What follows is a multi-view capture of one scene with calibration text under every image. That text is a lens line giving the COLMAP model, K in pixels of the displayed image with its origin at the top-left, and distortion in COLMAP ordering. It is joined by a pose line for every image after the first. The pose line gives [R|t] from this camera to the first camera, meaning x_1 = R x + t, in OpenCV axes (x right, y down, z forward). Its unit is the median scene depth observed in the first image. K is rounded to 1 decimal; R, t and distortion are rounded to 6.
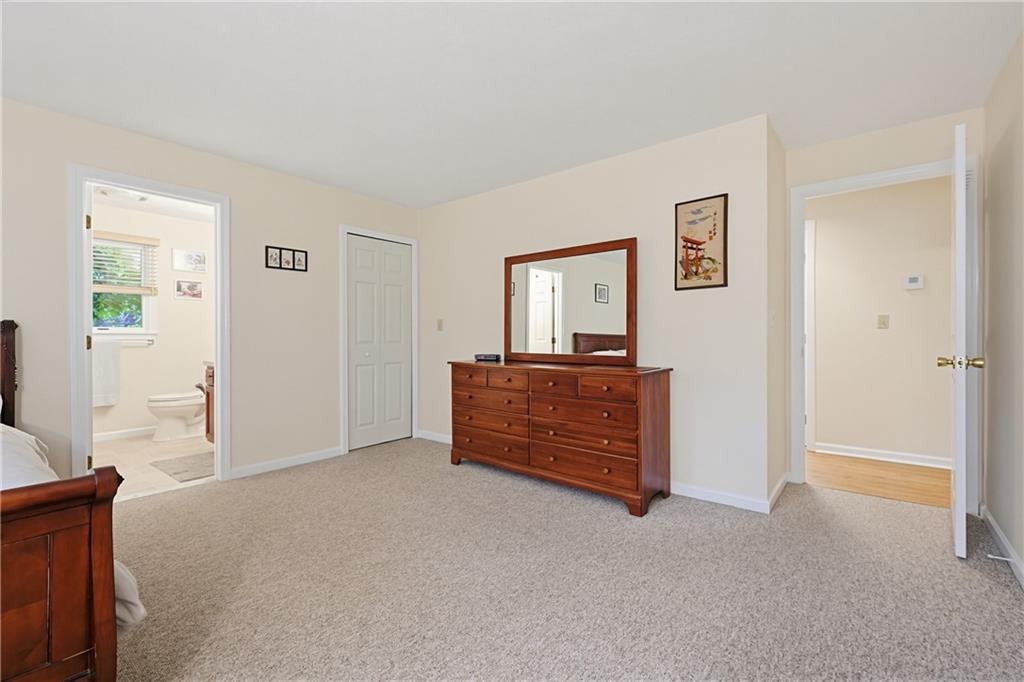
lens RADIAL K [[443.6, 0, 519.3], [0, 443.6, 335.7], [0, 0, 1]] dist [0.000313, 0.001309]
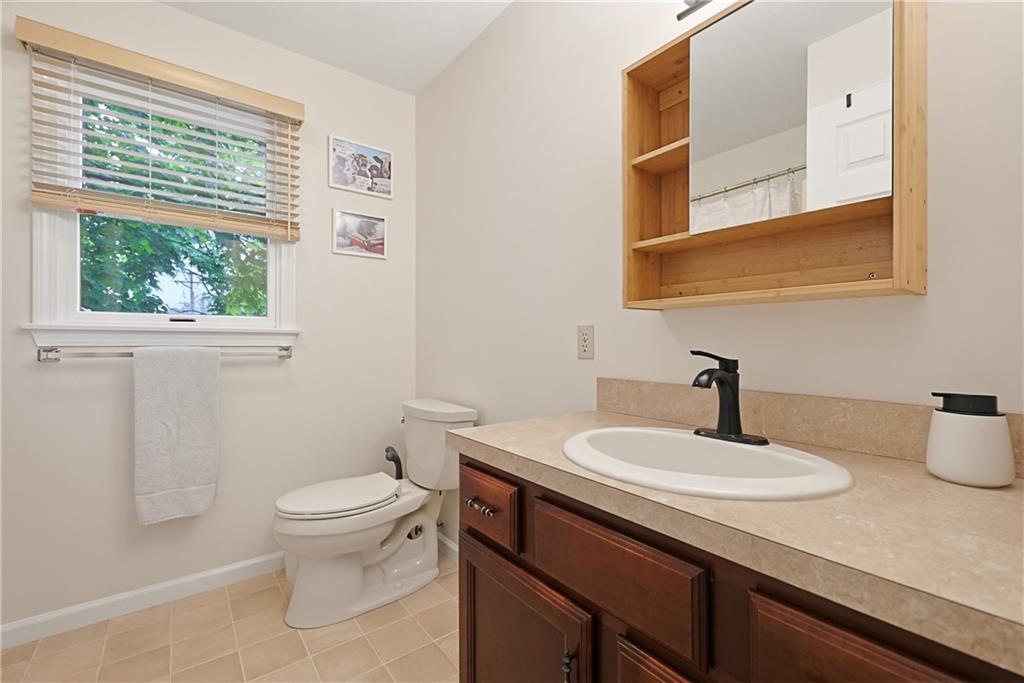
lens RADIAL K [[443.6, 0, 534.7], [0, 443.6, 332.0], [0, 0, 1]] dist [0.000313, 0.001309]
pose [[0.977844, -0.004447, -0.209287, -0.389191], [0.003432, 0.999981, -0.005213, -0.001357], [0.209306, 0.004380, 0.977840, 0.486827]]
